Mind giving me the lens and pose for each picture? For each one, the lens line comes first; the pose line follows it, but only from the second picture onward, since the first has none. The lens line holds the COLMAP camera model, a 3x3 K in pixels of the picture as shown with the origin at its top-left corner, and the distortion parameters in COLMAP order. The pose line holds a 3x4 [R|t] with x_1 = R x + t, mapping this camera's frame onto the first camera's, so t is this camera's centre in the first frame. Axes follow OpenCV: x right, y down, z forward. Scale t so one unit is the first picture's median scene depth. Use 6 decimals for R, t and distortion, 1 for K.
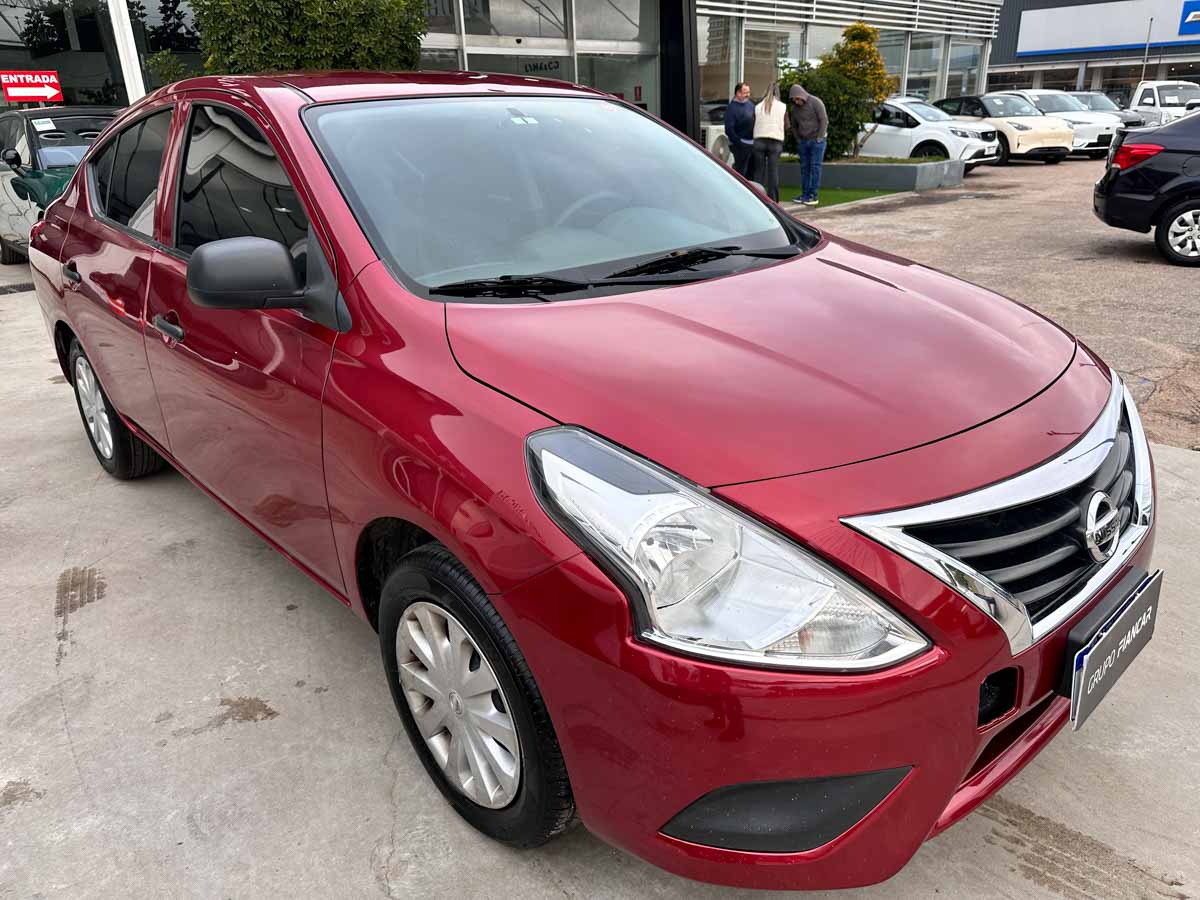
lens RADIAL K [[866.8, 0, 606.6], [0, 866.8, 455.2], [0, 0, 1]] dist [-0.011905, 0.007514]
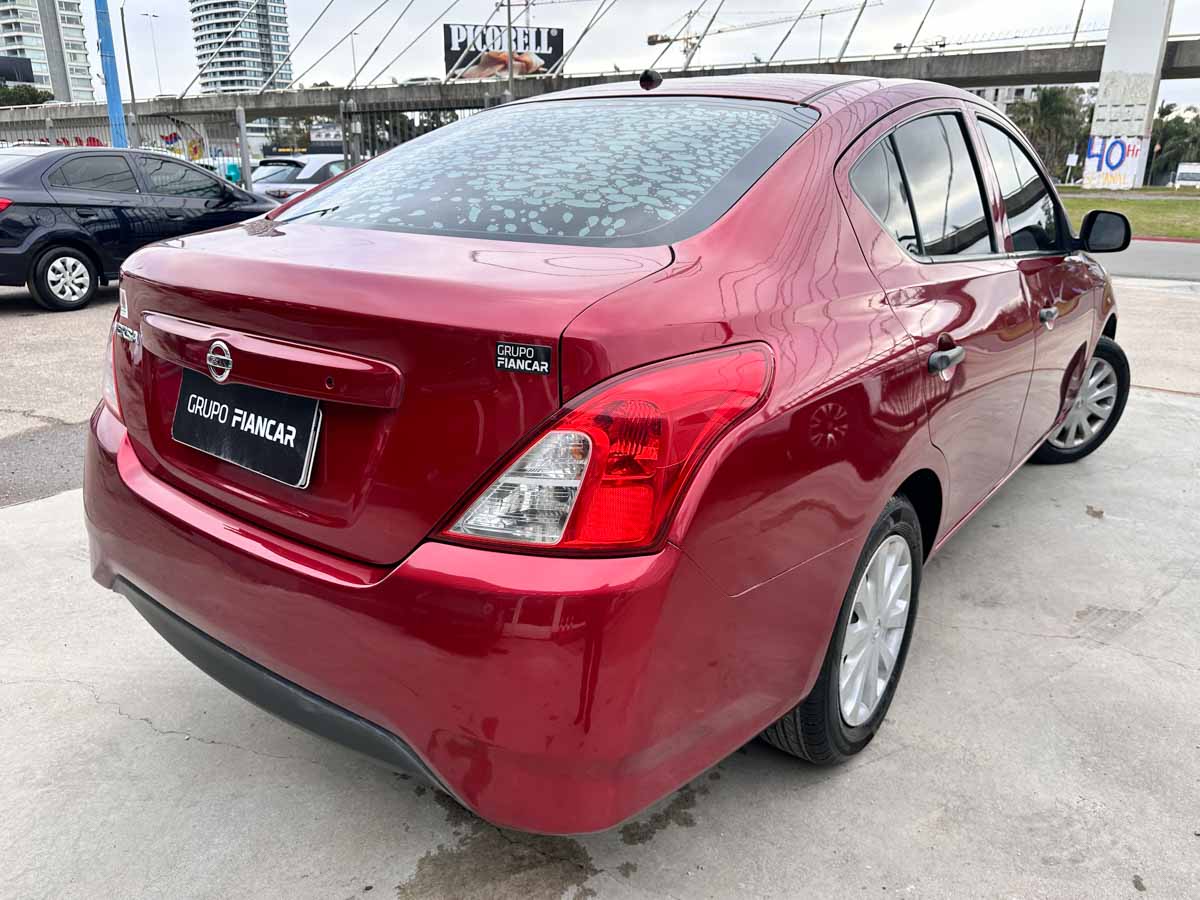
lens RADIAL K [[866.8, 0, 609.7], [0, 866.8, 447.8], [0, 0, 1]] dist [-0.011905, 0.007514]
pose [[-0.186246, -0.272522, 0.943952, -1.197690], [0.353360, 0.877894, 0.323170, -0.446997], [-0.916760, 0.393744, -0.067206, 1.318561]]
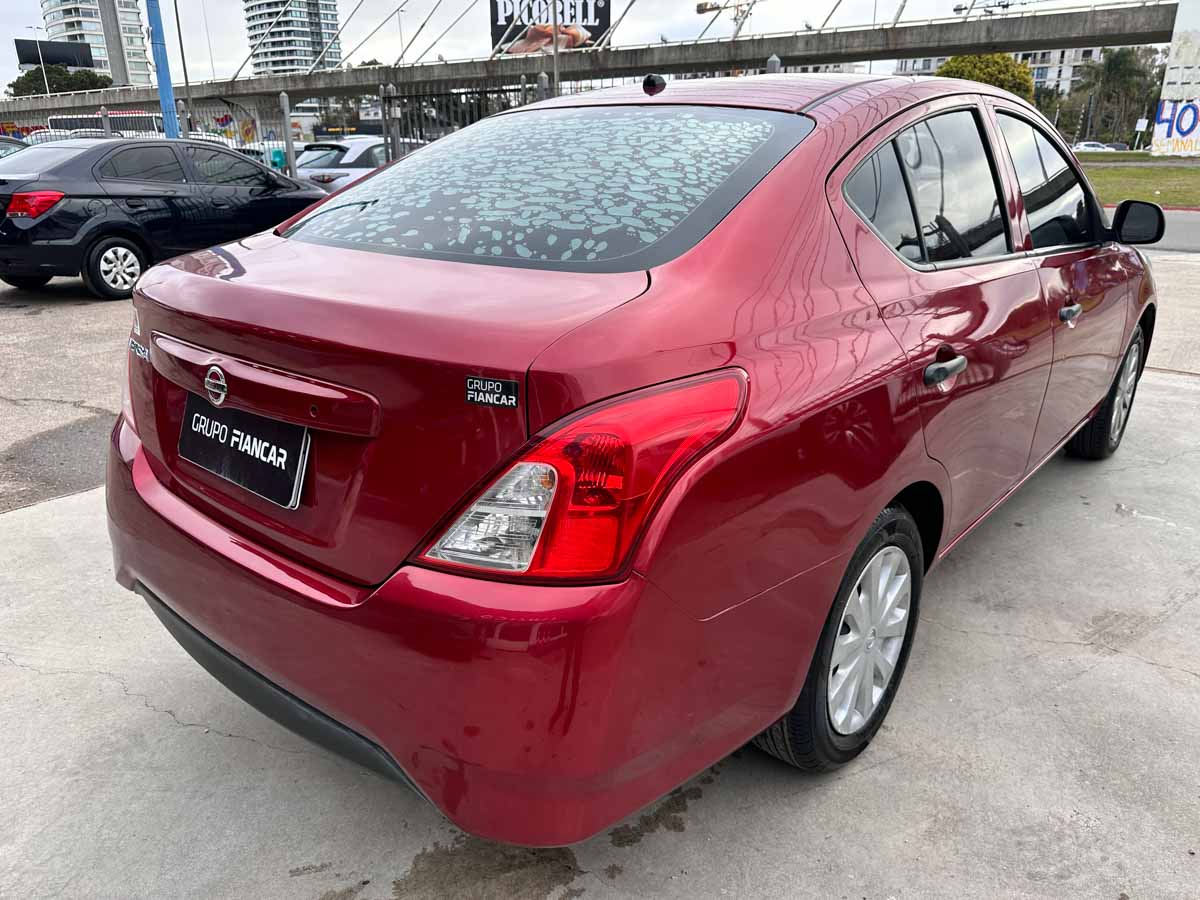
lens RADIAL K [[866.8, 0, 605.9], [0, 866.8, 453.4], [0, 0, 1]] dist [-0.011905, 0.007514]
pose [[-0.129711, -0.304423, 0.943664, -1.205745], [0.370658, 0.867822, 0.330905, -0.458239], [-0.919667, 0.392699, 0.000271, 1.274952]]
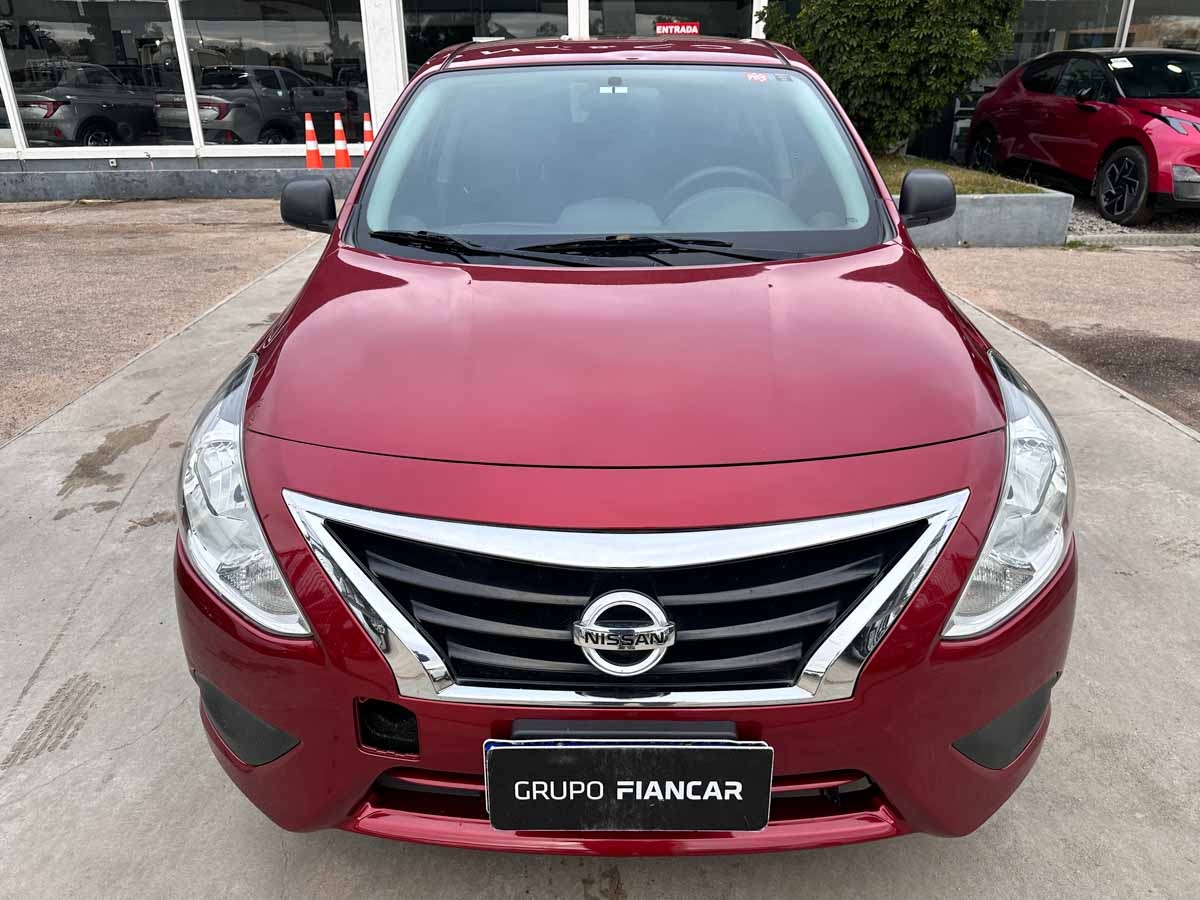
lens RADIAL K [[866.8, 0, 600.6], [0, 866.8, 447.9], [0, 0, 1]] dist [-0.011905, 0.007514]
pose [[0.720587, 0.296104, -0.626958, 0.510292], [-0.265203, 0.953172, 0.145363, -0.099063], [0.640641, 0.061524, 0.765371, 0.177968]]
